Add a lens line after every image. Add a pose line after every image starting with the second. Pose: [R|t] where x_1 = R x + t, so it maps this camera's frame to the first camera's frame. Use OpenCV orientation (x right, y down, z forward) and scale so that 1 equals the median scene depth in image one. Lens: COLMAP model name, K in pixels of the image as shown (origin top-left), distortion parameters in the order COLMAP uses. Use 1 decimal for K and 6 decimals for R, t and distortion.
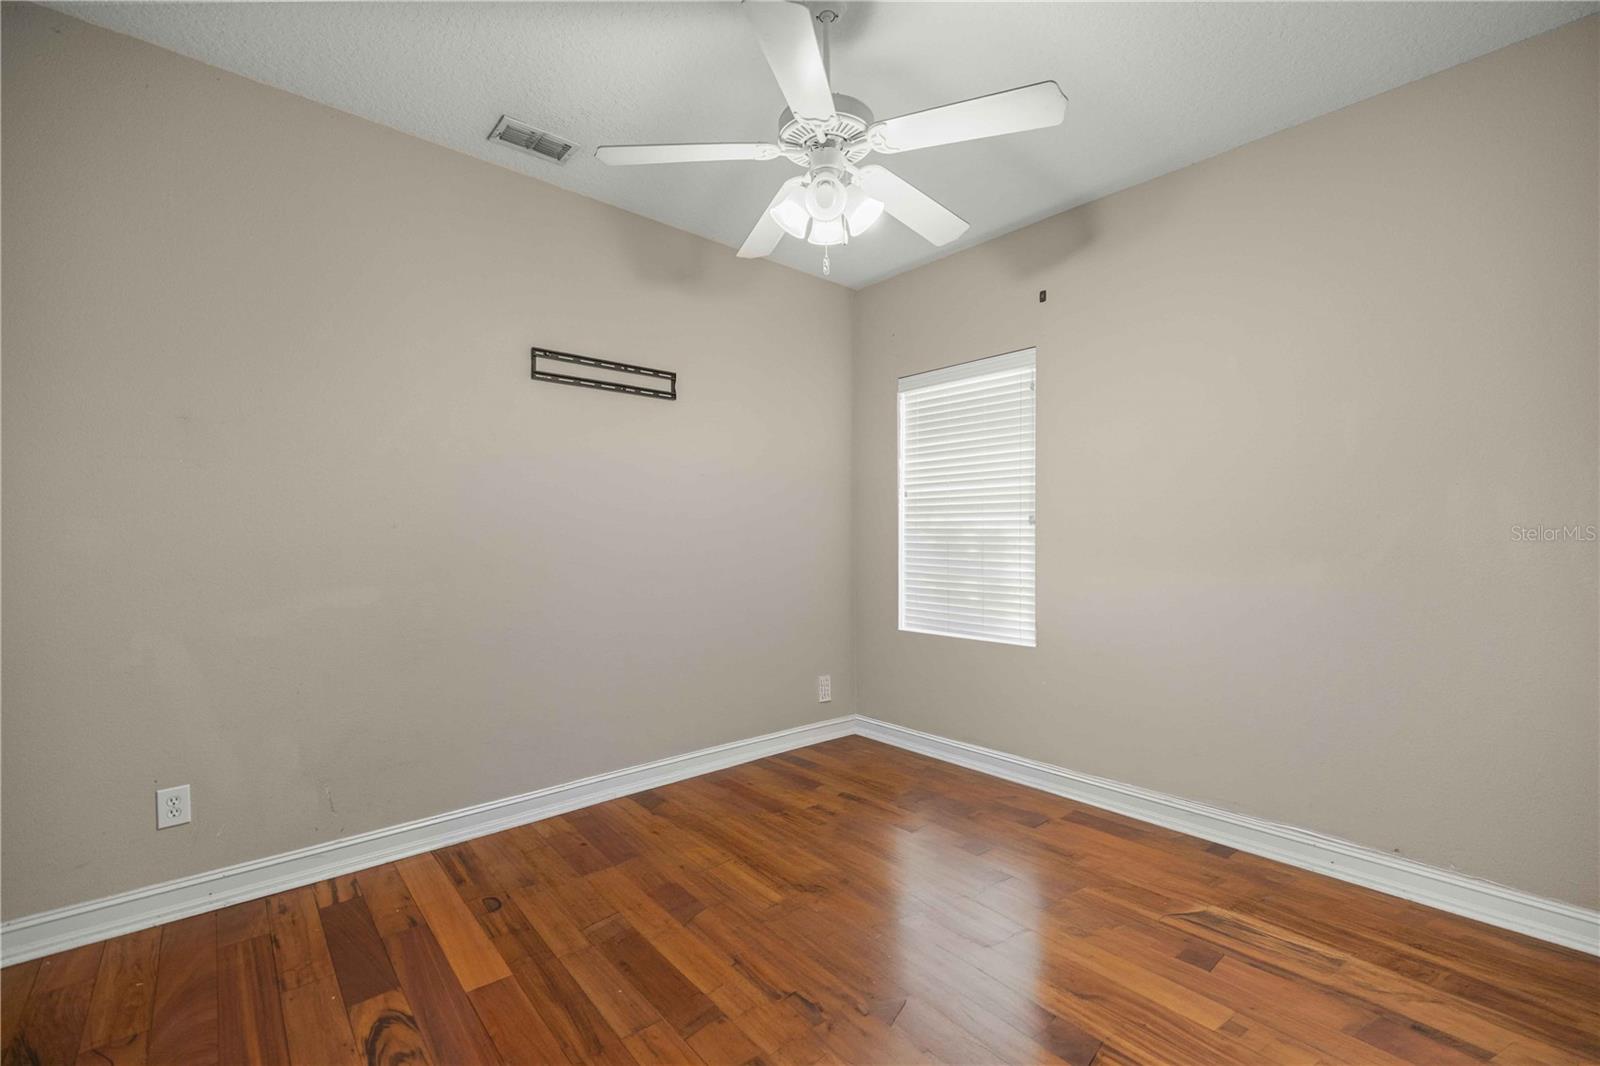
lens RADIAL K [[675.5, 0, 800.9], [0, 675.5, 535.6], [0, 0, 1]] dist [0.005950, -0.000884]
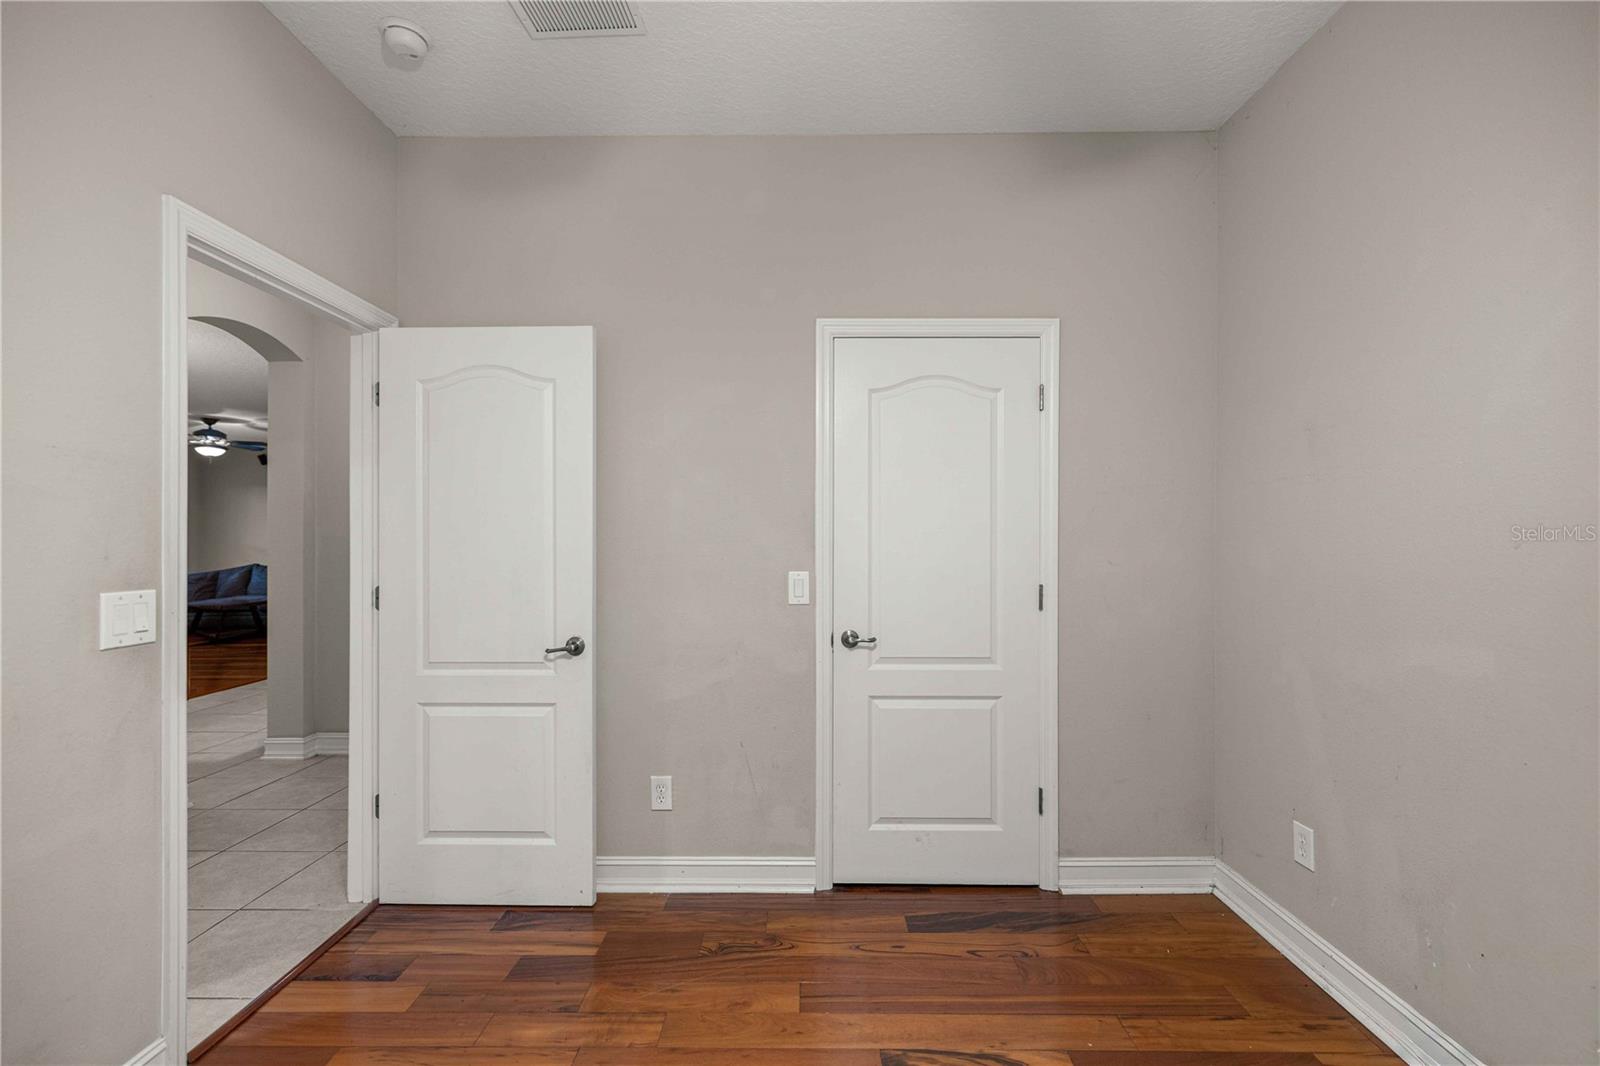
lens RADIAL K [[675.5, 0, 801.3], [0, 675.5, 536.6], [0, 0, 1]] dist [0.005950, -0.000884]
pose [[-0.663036, -0.013120, -0.748473, 0.247432], [-0.010949, 0.999909, -0.007828, -0.014058], [0.748508, 0.003005, -0.663119, 1.108023]]
